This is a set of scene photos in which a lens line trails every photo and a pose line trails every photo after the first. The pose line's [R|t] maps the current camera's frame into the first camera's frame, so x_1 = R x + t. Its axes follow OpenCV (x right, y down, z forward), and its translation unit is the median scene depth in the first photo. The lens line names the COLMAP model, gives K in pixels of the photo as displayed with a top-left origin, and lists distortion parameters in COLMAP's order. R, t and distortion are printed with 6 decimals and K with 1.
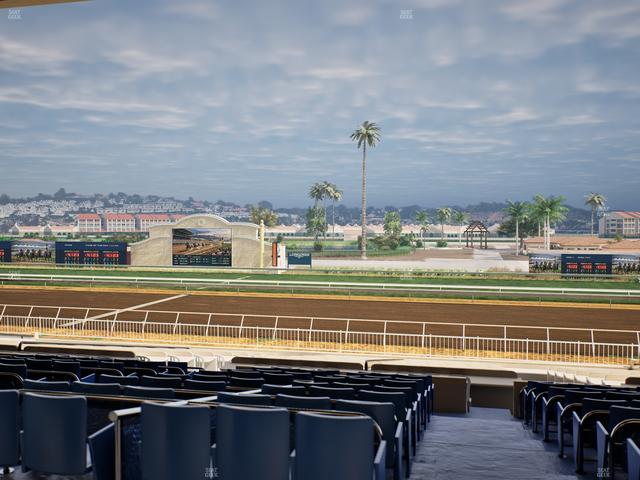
lens RADIAL K [[600.1, 0, 321.4], [0, 600.1, 239.0], [0, 0, 1]] dist [-0.001887, 0.000000]
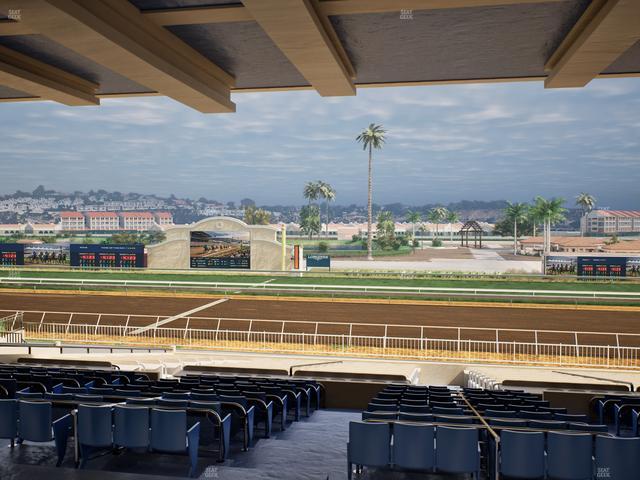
lens RADIAL K [[600.1, 0, 321.2], [0, 600.1, 238.0], [0, 0, 1]] dist [-0.001887, 0.000000]
pose [[0.999182, -0.001251, 0.040415, -0.016903], [0.001090, 0.999991, 0.004020, -0.002375], [-0.040420, -0.003973, 0.999175, -0.003399]]
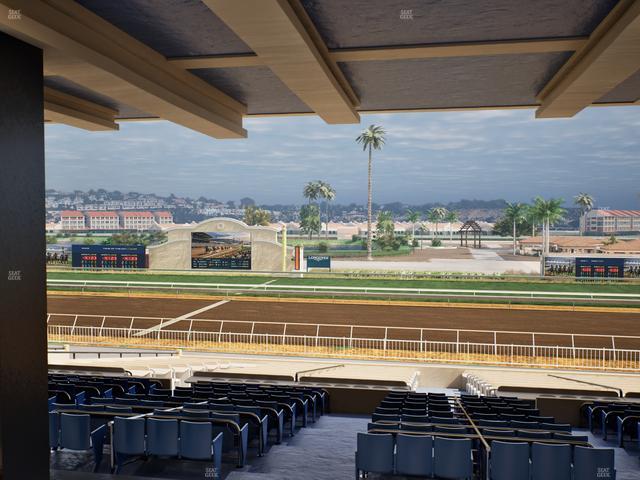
lens RADIAL K [[600.1, 0, 321.3], [0, 600.1, 238.4], [0, 0, 1]] dist [-0.001887, 0.000000]
pose [[0.999145, -0.001417, 0.041315, -0.017276], [0.001138, 0.999977, 0.006760, -0.003266], [-0.041323, -0.006707, 0.999123, -0.005164]]
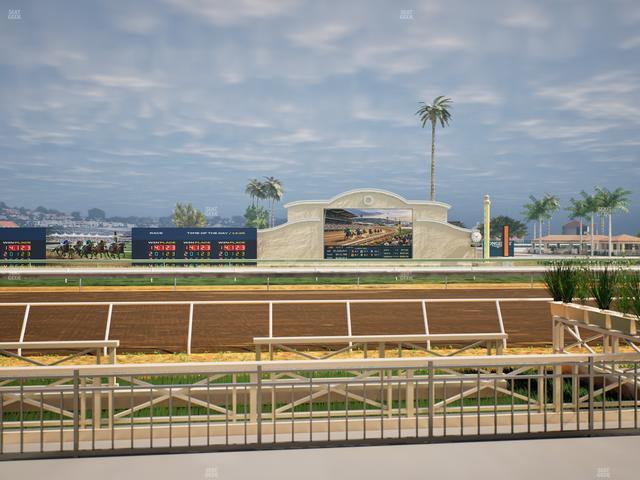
lens RADIAL K [[600.1, 0, 319.9], [0, 600.1, 237.7], [0, 0, 1]] dist [-0.001887, 0.000000]
pose [[0.940348, 0.001008, 0.340213, -0.120404], [0.008484, 0.999615, -0.026412, 0.008616], [-0.340109, 0.027722, 0.939977, 0.082016]]
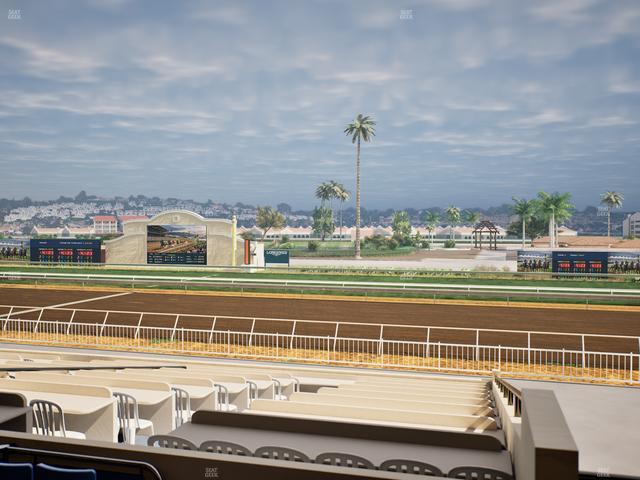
lens RADIAL K [[600.1, 0, 321.4], [0, 600.1, 239.0], [0, 0, 1]] dist [-0.001887, 0.000000]
pose [[0.999026, 0.000909, -0.044122, 0.017620], [-0.001173, 0.999982, -0.005958, 0.002376], [0.044116, 0.006004, 0.999008, 0.013443]]
